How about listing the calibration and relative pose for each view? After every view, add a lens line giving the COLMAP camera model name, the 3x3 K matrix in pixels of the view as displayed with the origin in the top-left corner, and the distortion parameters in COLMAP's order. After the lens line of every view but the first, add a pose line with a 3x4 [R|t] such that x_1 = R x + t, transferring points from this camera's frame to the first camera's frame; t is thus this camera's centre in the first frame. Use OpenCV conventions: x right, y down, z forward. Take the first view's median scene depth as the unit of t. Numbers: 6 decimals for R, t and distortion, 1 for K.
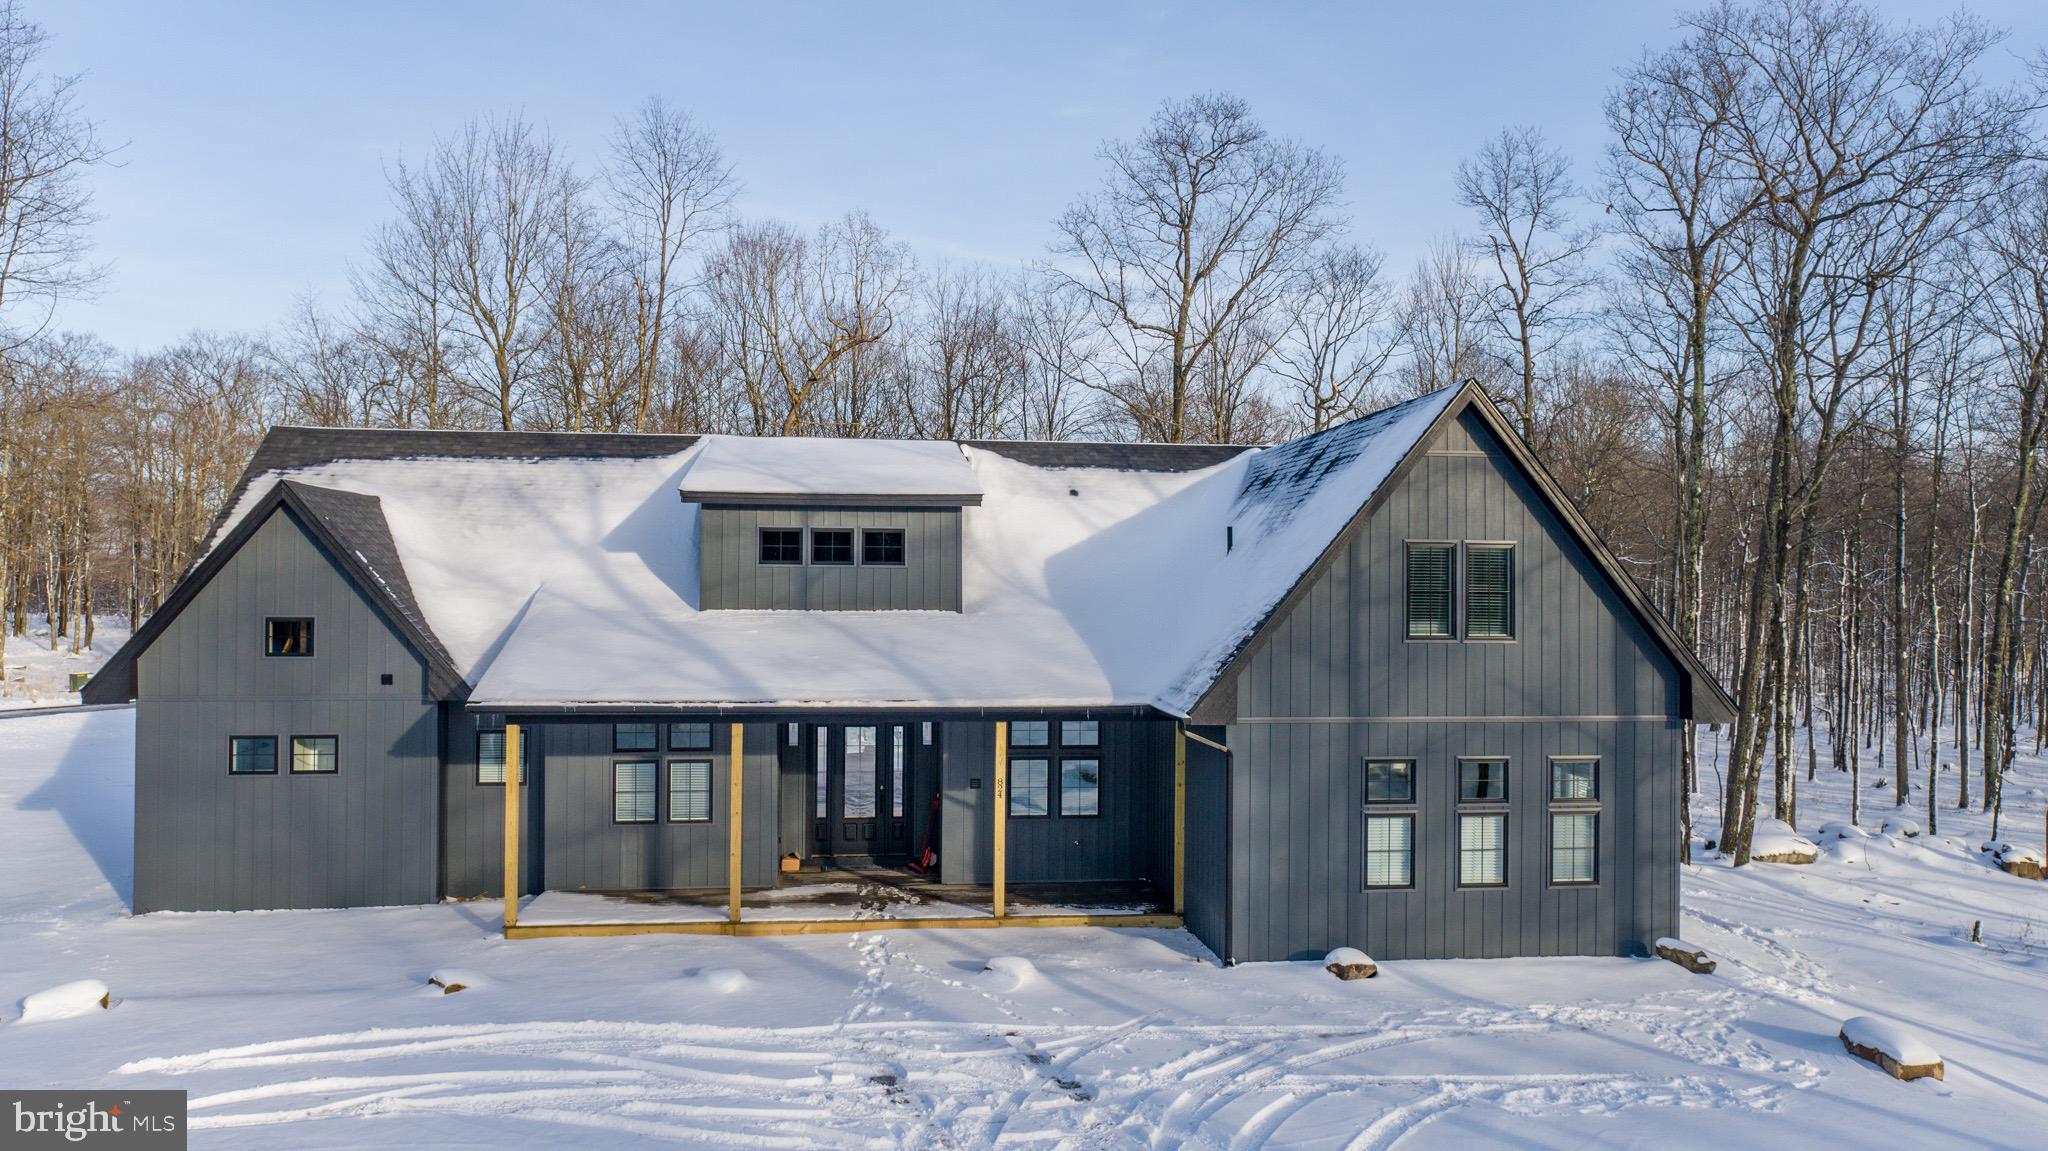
lens RADIAL K [[1380.7, 0, 1029.0], [0, 1380.7, 579.0], [0, 0, 1]] dist [0.003496, 0.000459]
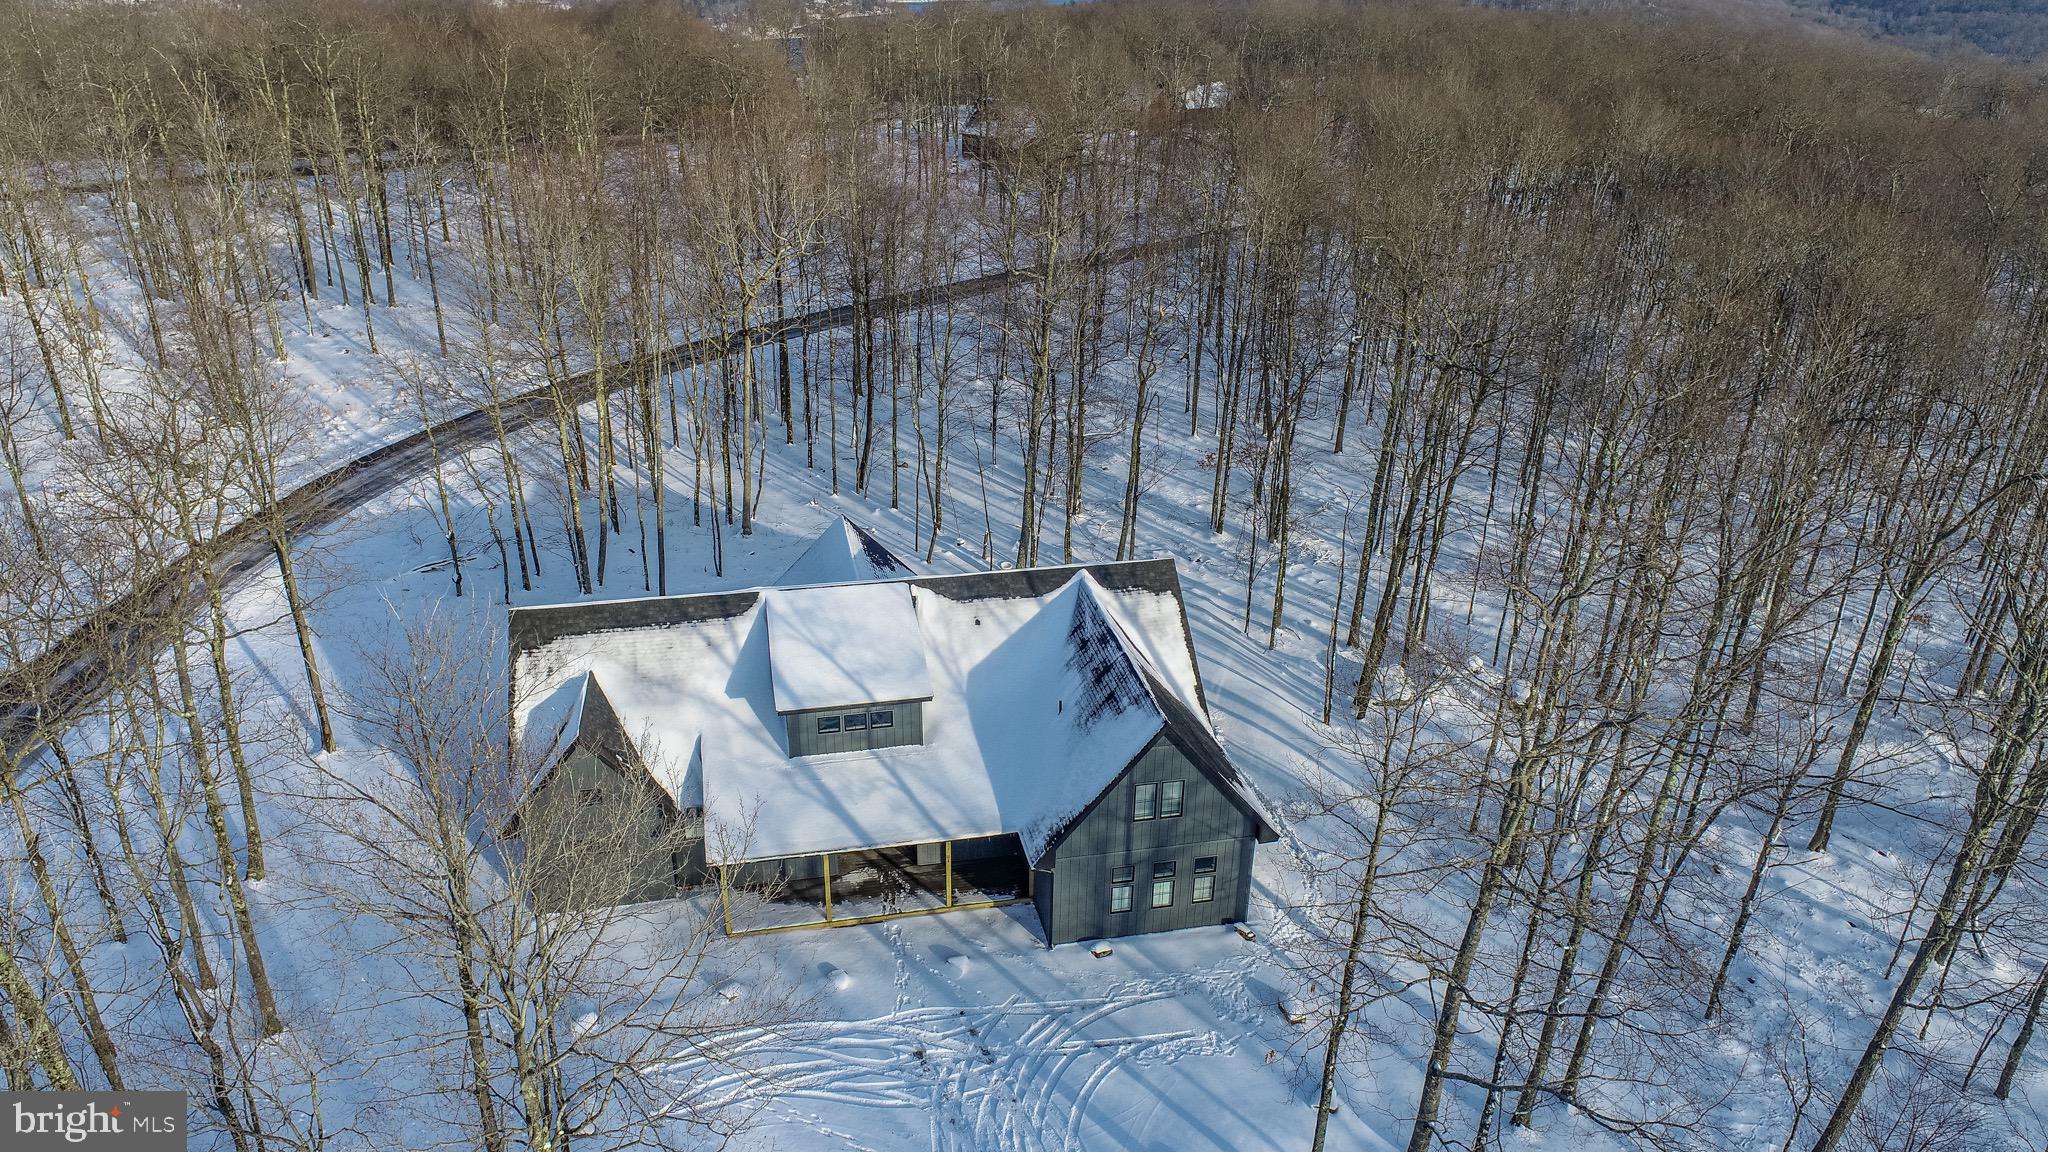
lens RADIAL K [[1380.7, 0, 1029.0], [0, 1380.7, 579.5], [0, 0, 1]] dist [0.003496, 0.000459]
pose [[0.996496, -0.029752, 0.078166, -0.055371], [-0.007499, 0.899039, 0.437803, -1.275956], [-0.083300, -0.436856, 0.895666, -0.803044]]
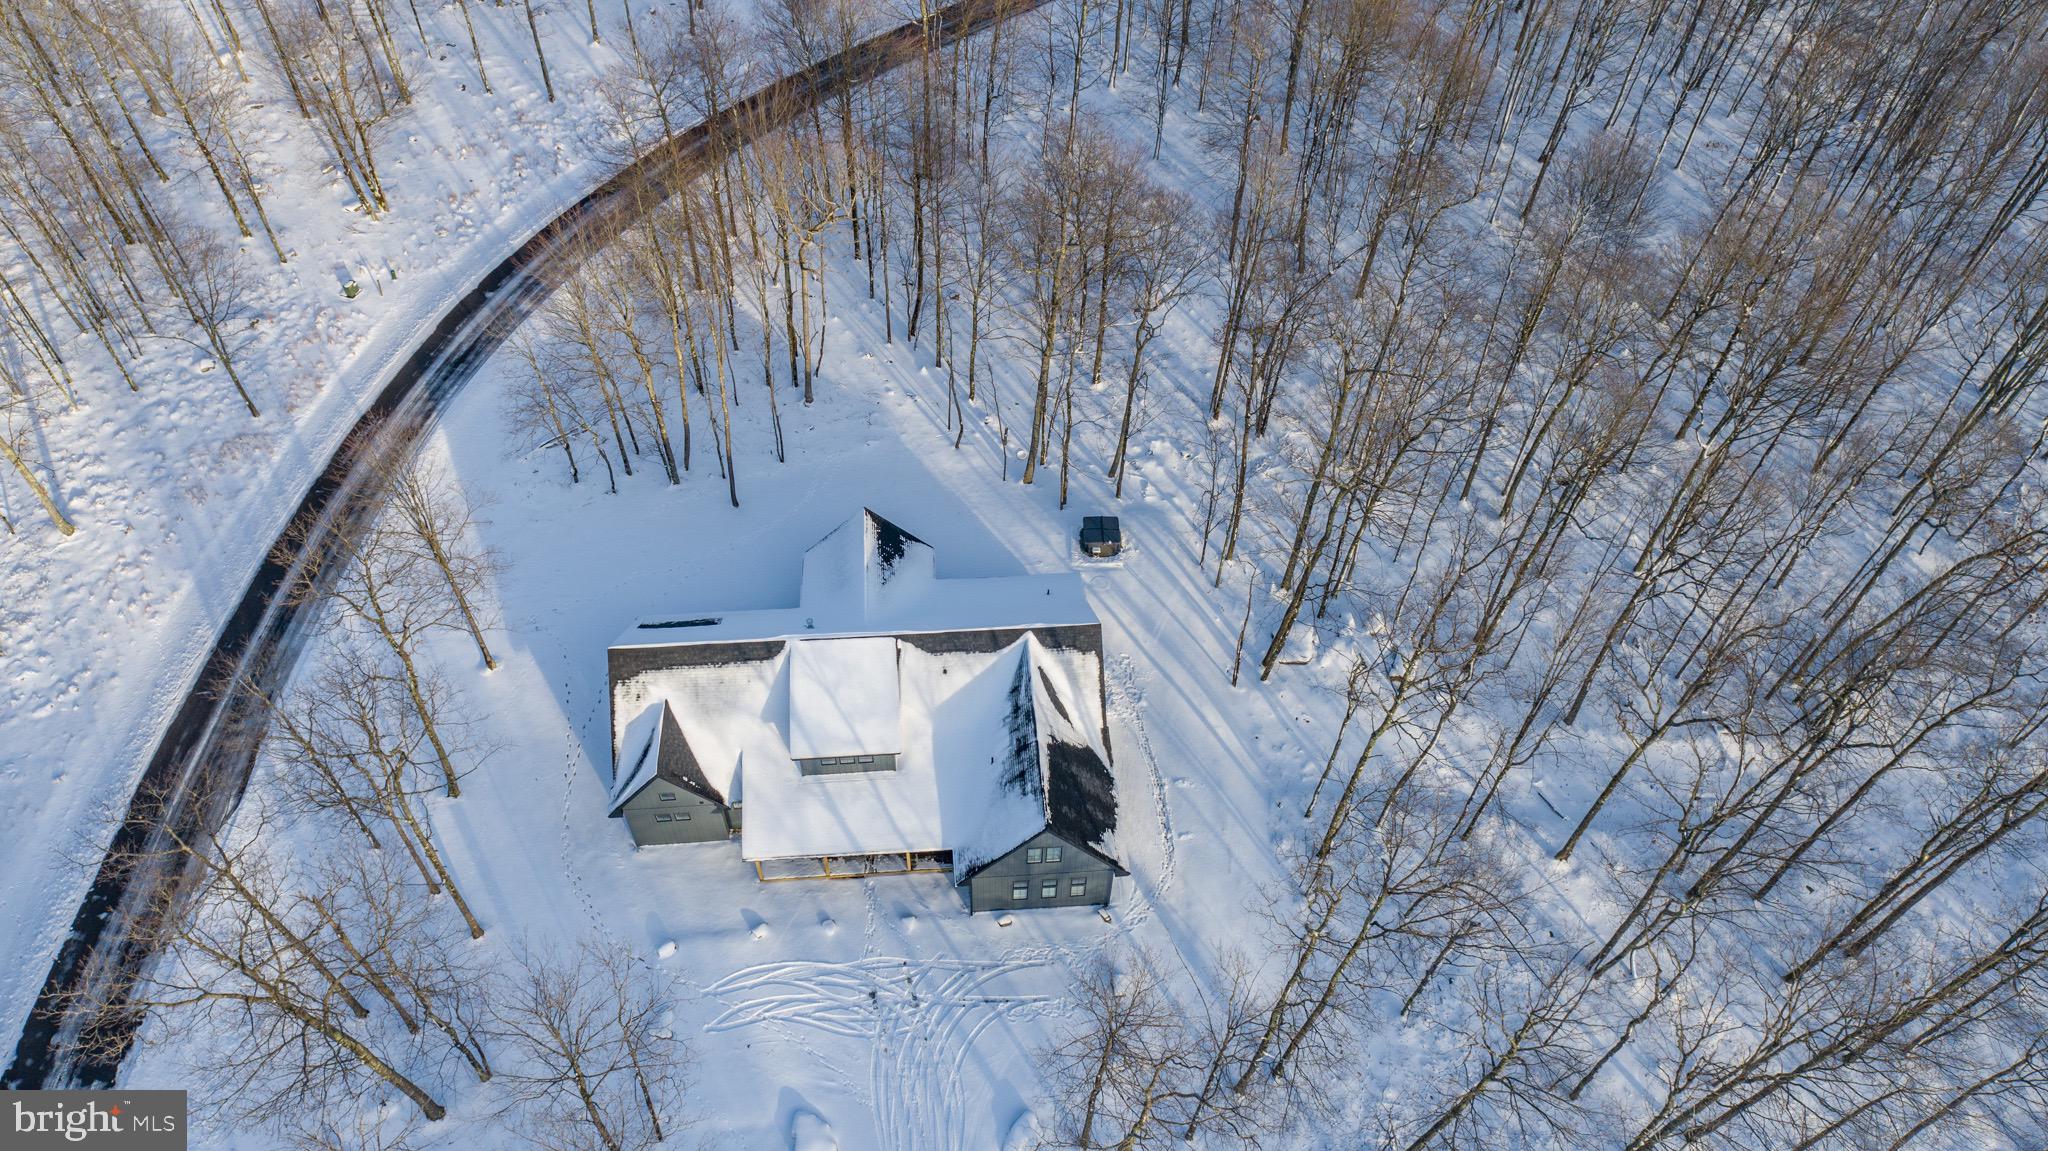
lens RADIAL K [[1380.7, 0, 1029.0], [0, 1380.7, 579.0], [0, 0, 1]] dist [0.003496, 0.000459]
pose [[0.998848, 0.044464, -0.018019, 0.307532], [-0.014204, 0.632812, 0.774175, -2.903086], [0.045826, -0.773028, 0.632715, -0.540704]]
